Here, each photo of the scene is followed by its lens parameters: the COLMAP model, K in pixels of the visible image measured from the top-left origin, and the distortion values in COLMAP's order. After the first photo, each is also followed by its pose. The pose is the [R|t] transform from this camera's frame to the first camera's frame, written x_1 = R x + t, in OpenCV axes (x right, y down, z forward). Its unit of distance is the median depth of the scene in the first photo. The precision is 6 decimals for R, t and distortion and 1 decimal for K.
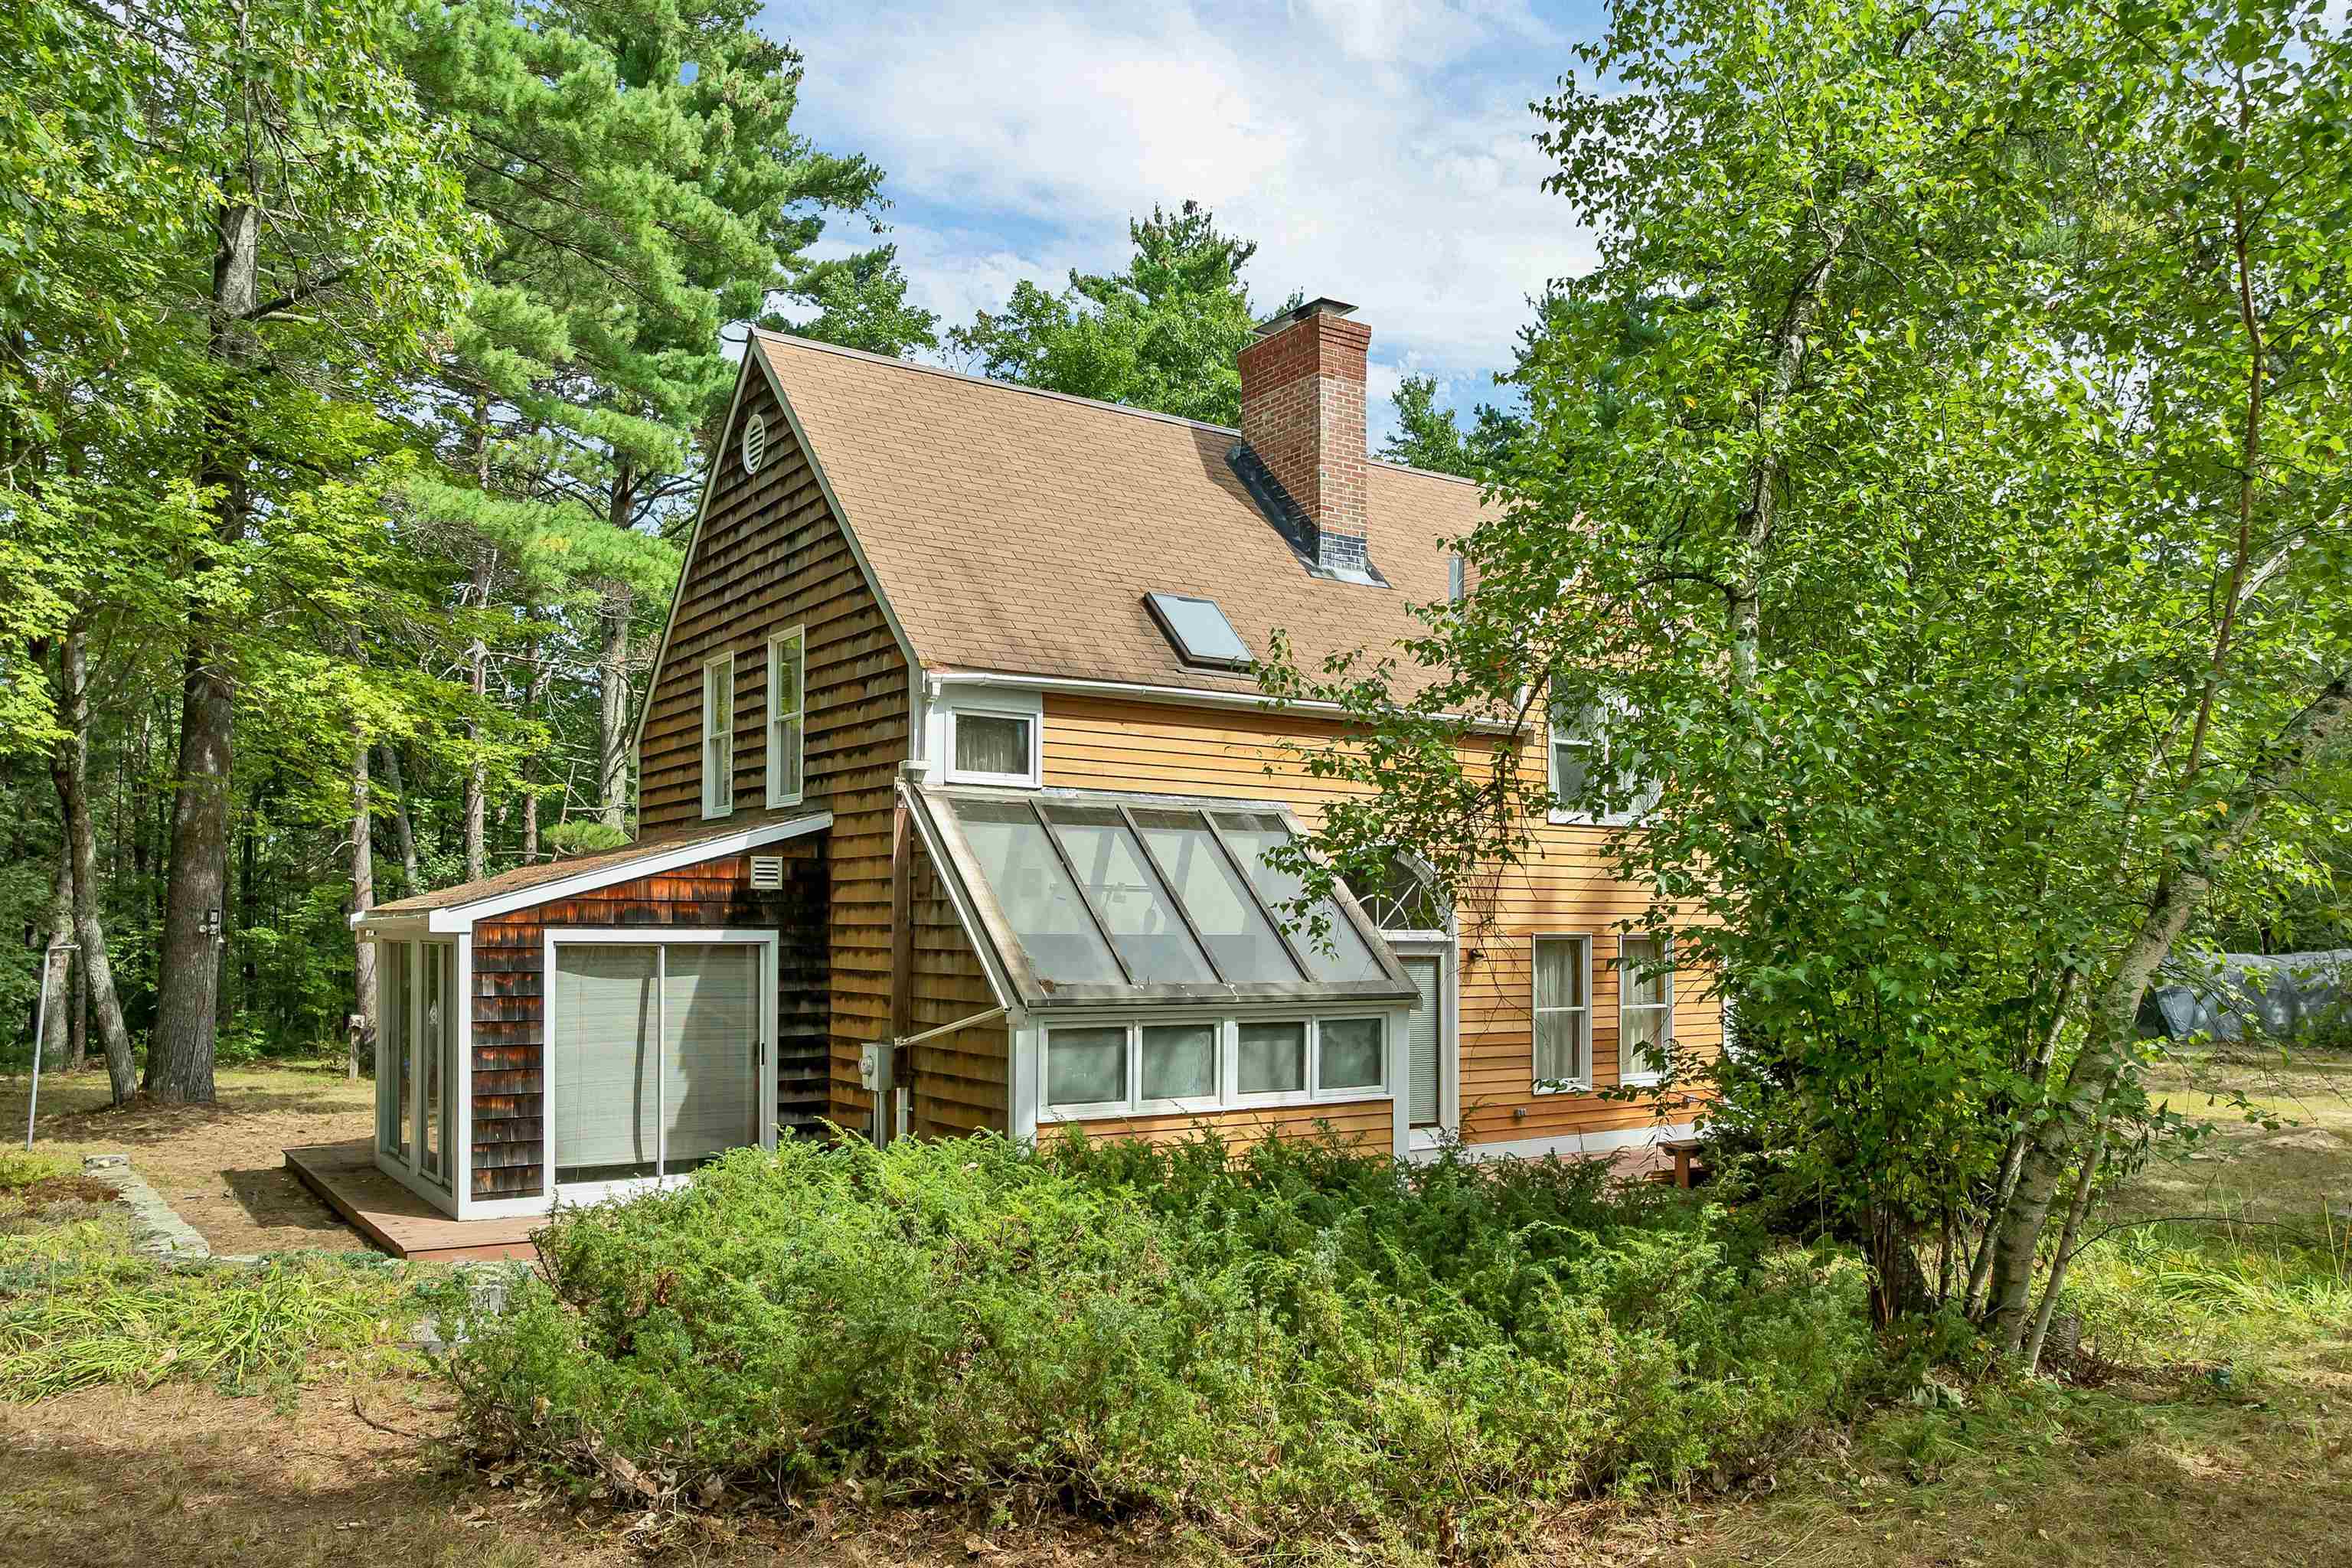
lens RADIAL K [[1726.4, 0, 1191.5], [0, 1726.4, 915.2], [0, 0, 1]] dist [-0.013240, -0.042772]
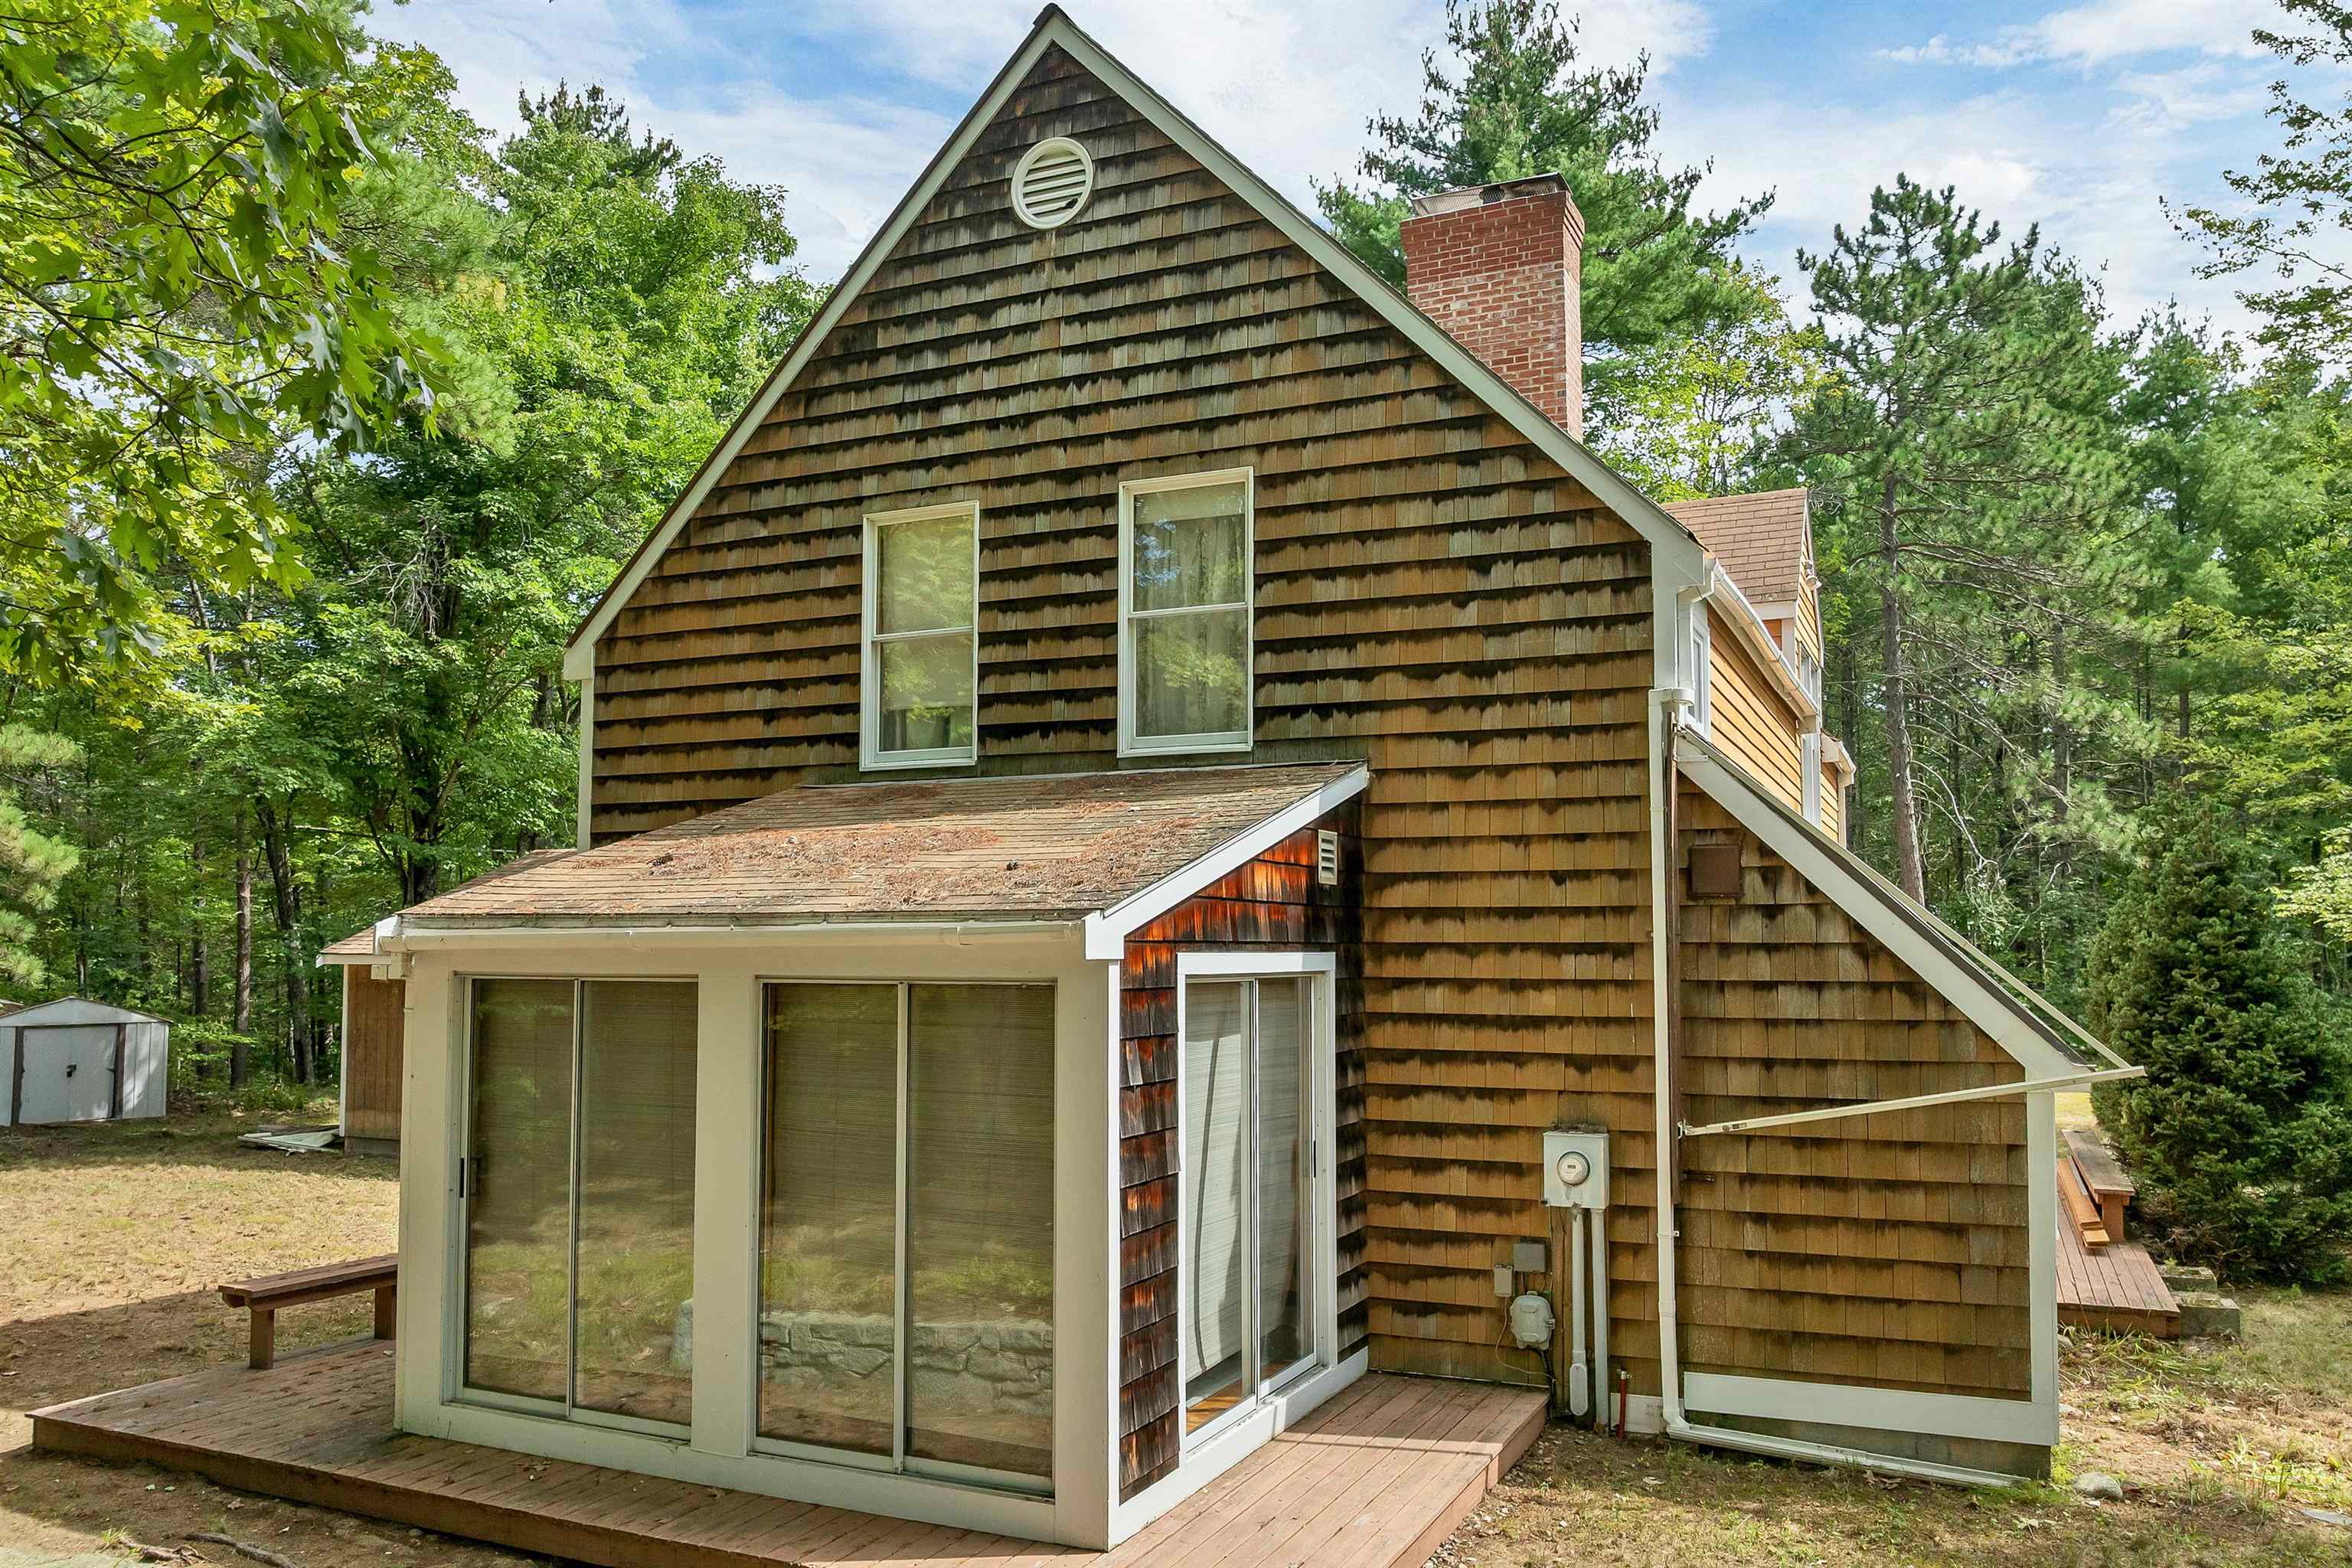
lens RADIAL K [[1697.8, 0, 1183.9], [0, 1697.8, 859.8], [0, 0, 1]] dist [0.000066, -0.039883]
pose [[0.858769, 0.027301, 0.511634, -0.594830], [-0.007022, 0.999113, -0.041527, 0.001277], [-0.512314, 0.032069, 0.858199, 0.508791]]
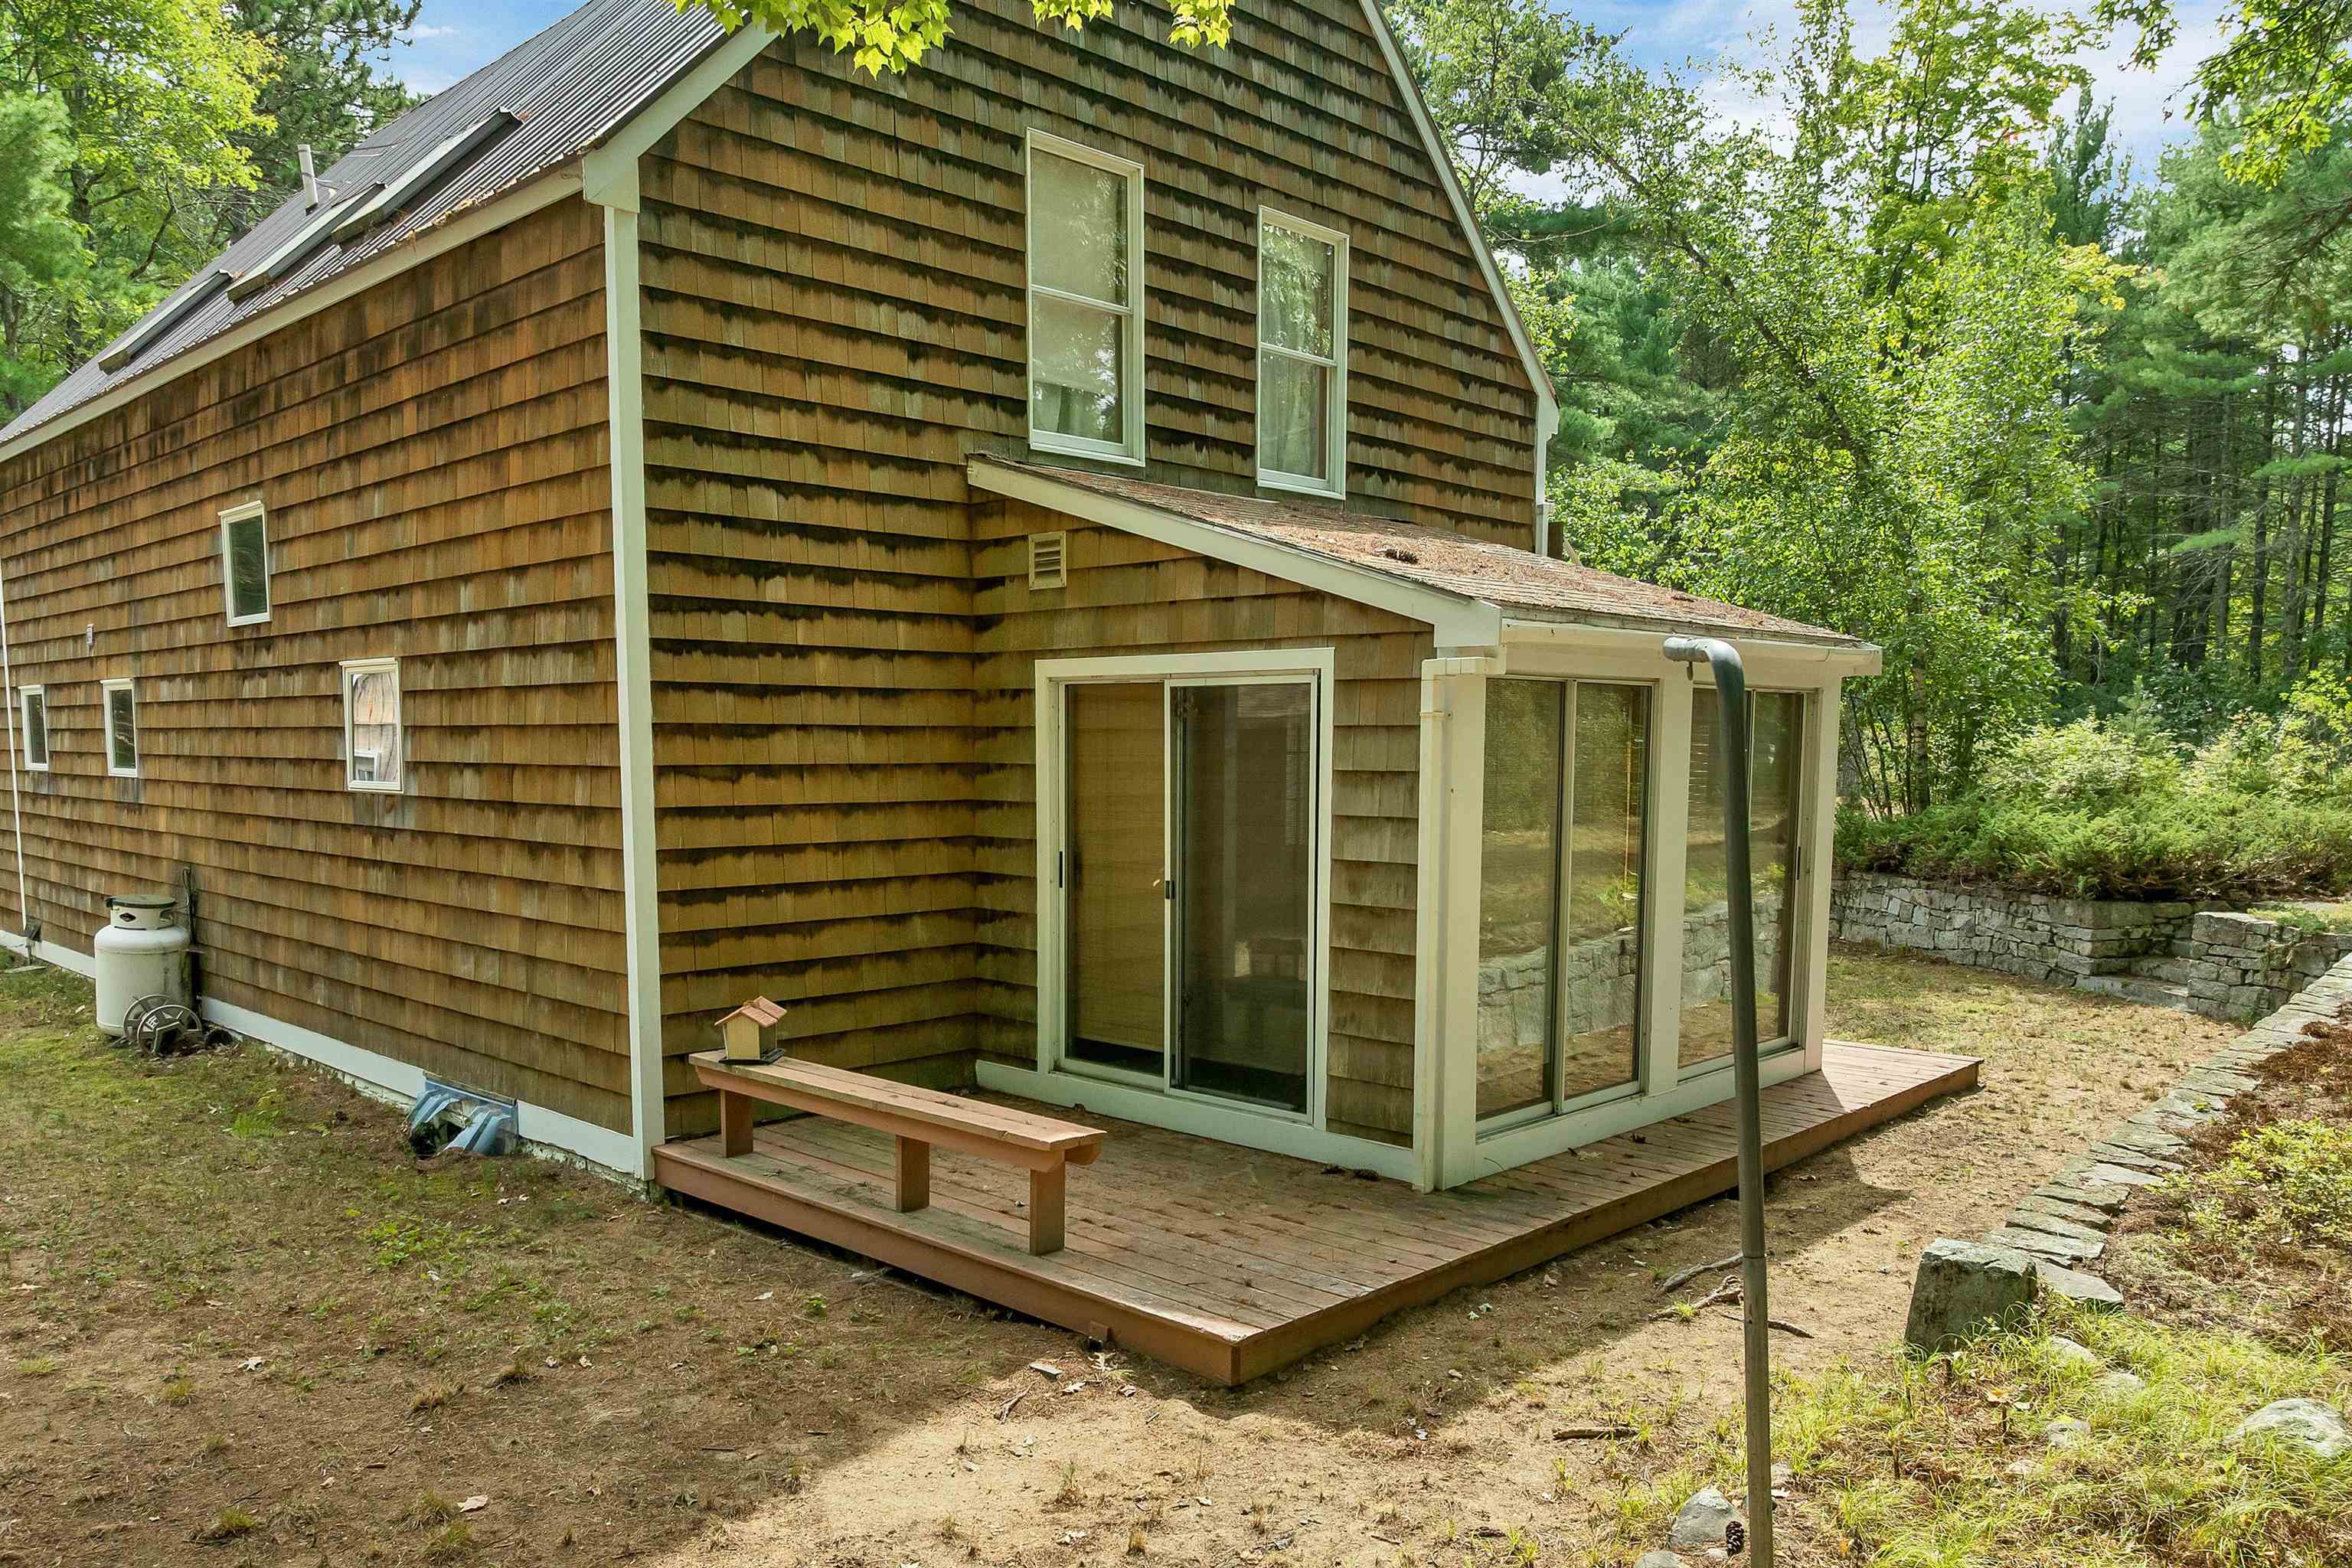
lens RADIAL K [[1736.5, 0, 1181.1], [0, 1736.5, 967.3], [0, 0, 1]] dist [-0.040258, 0.009505]
pose [[-0.194617, -0.130745, 0.972127, -0.983787], [-0.019845, 0.991399, 0.129364, 0.037566], [-0.980679, 0.005884, -0.195537, 1.275019]]
